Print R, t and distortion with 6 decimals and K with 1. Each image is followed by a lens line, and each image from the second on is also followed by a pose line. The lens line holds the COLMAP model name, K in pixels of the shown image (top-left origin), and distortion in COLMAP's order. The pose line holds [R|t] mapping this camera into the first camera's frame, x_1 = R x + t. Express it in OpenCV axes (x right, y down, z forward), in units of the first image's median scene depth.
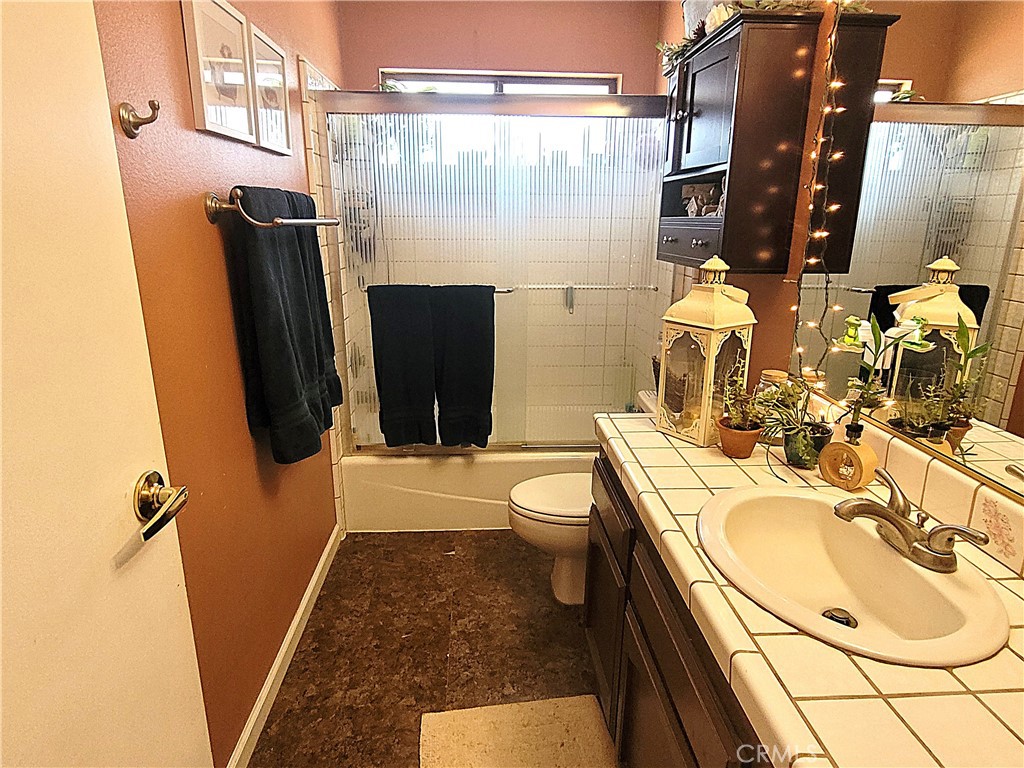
lens RADIAL K [[592.3, 0, 512.9], [0, 592.3, 384.0], [0, 0, 1]] dist [-0.002040, 0.000438]
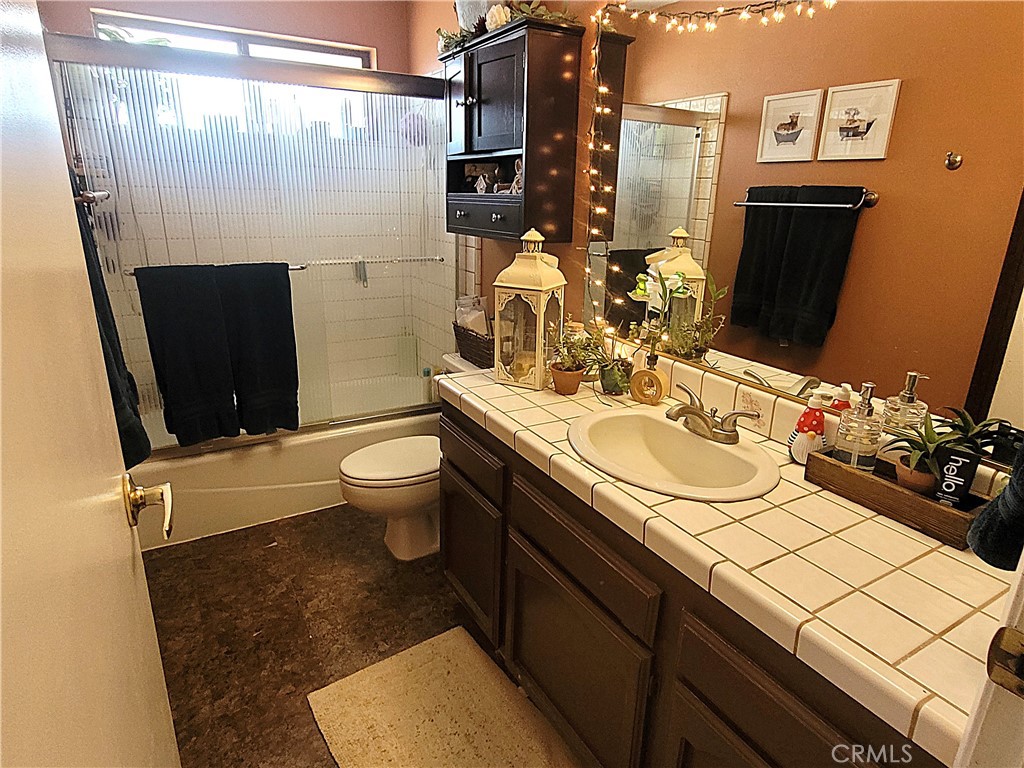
lens RADIAL K [[592.3, 0, 512.2], [0, 592.3, 384.5], [0, 0, 1]] dist [-0.002040, 0.000438]
pose [[0.891456, -0.128079, 0.434630, -0.204966], [0.108462, 0.991650, 0.069760, 0.004793], [-0.439935, -0.015046, 0.897903, -0.042098]]
